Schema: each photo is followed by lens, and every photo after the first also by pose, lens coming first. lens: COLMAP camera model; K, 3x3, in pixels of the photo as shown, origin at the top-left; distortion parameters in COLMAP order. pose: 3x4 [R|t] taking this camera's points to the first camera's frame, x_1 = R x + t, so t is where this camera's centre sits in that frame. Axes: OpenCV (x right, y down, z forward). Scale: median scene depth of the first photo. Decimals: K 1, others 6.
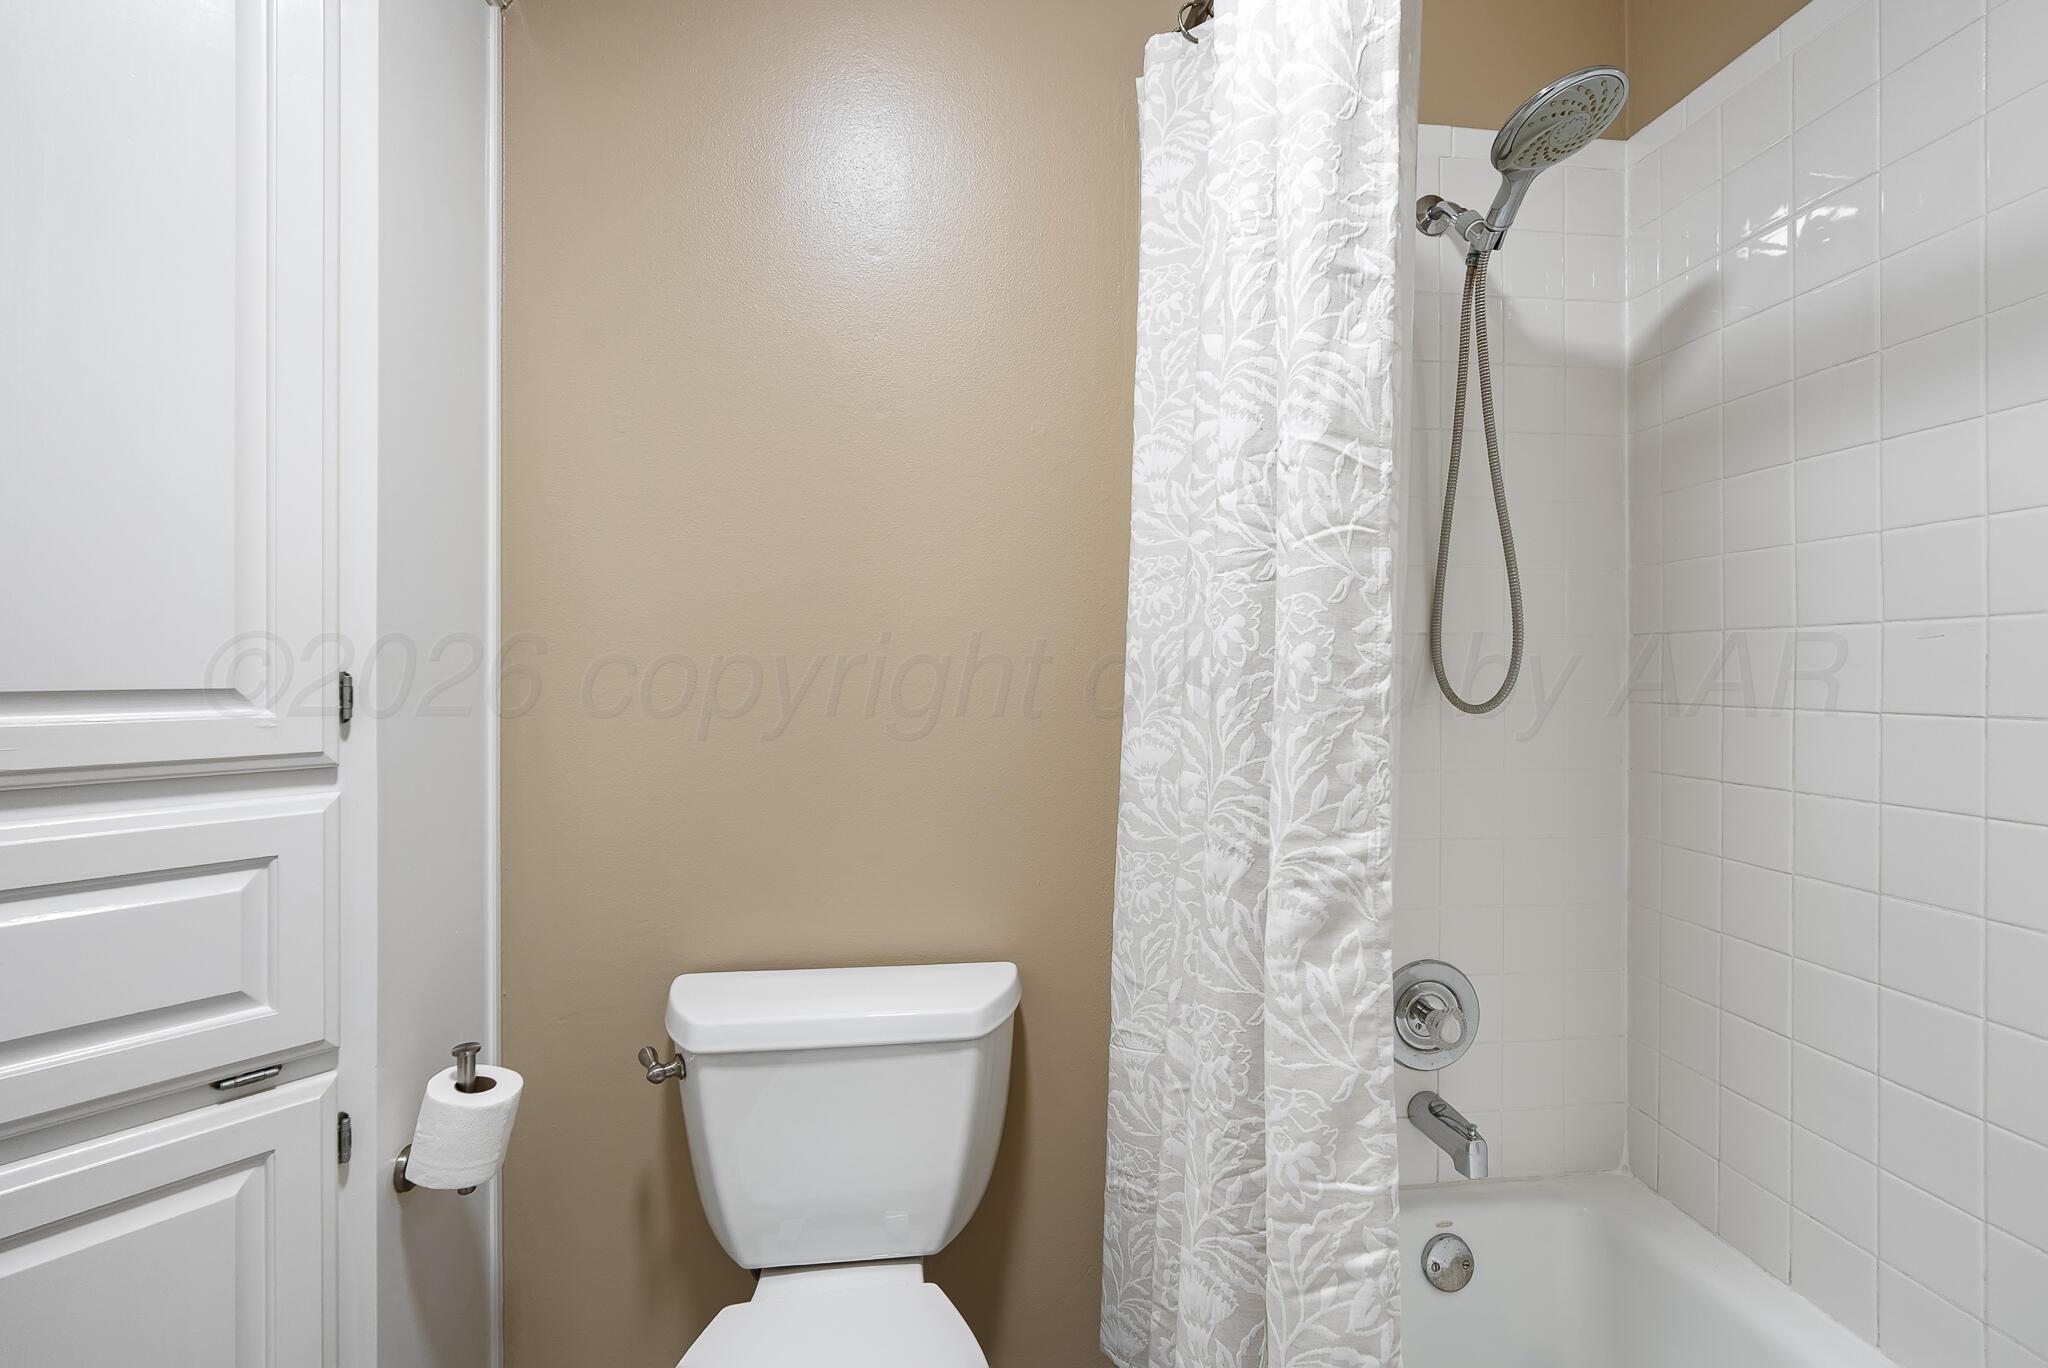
lens RADIAL K [[920.2, 0, 1020.5], [0, 920.2, 652.2], [0, 0, 1]] dist [-0.003004, -0.000009]
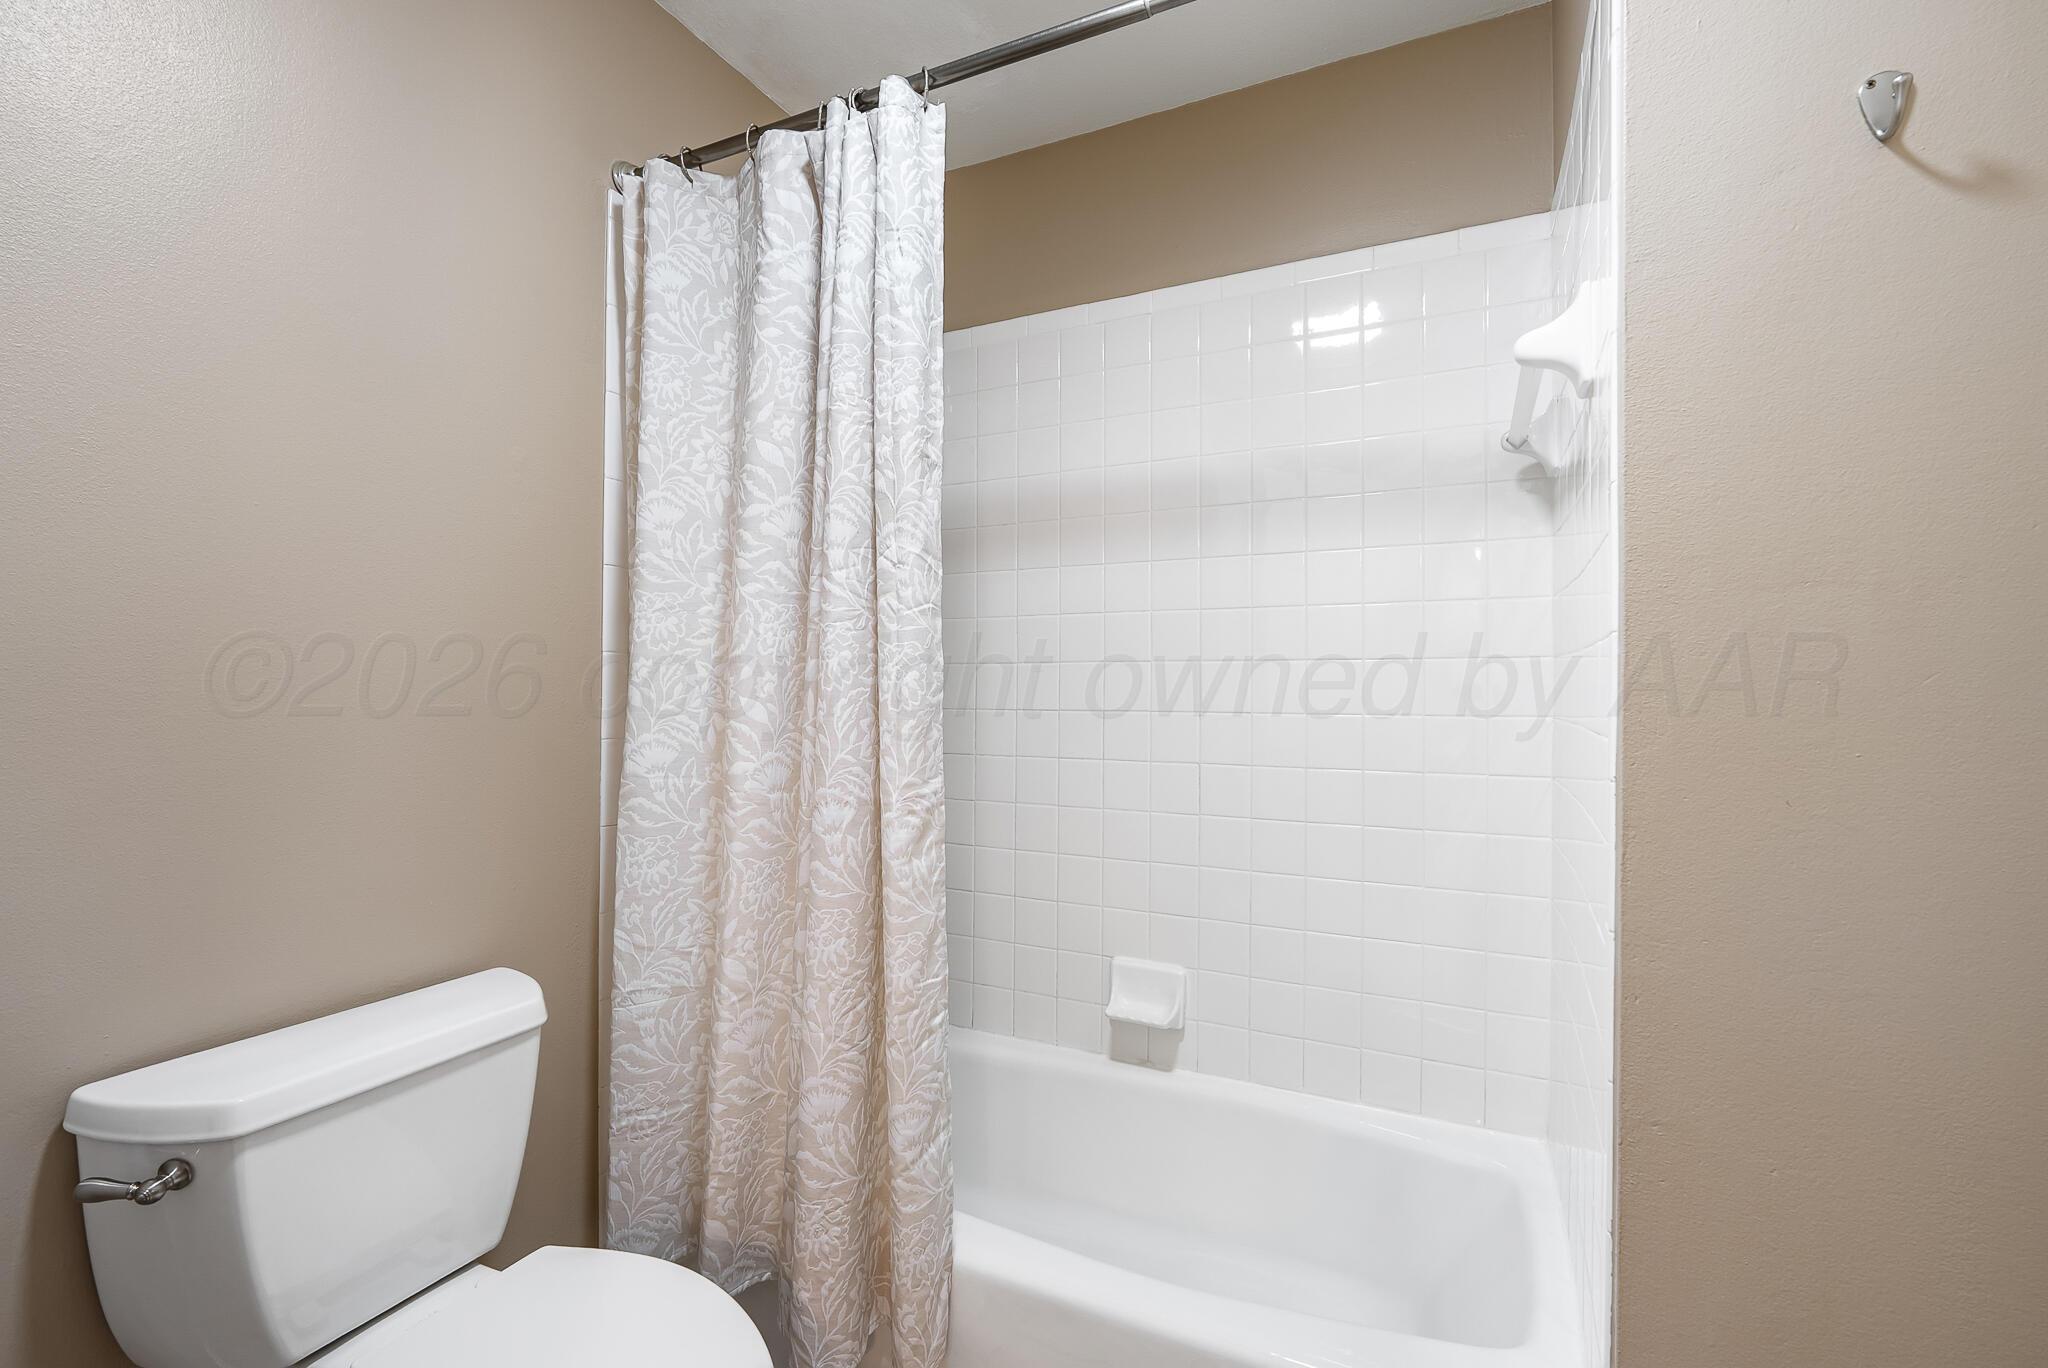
lens RADIAL K [[920.2, 0, 1020.5], [0, 920.2, 652.2], [0, 0, 1]] dist [-0.003004, -0.000009]
pose [[0.542589, 0.034478, 0.839290, -0.936632], [-0.020992, 0.999402, -0.027485, -0.002115], [-0.839736, -0.002706, 0.542989, -0.086456]]
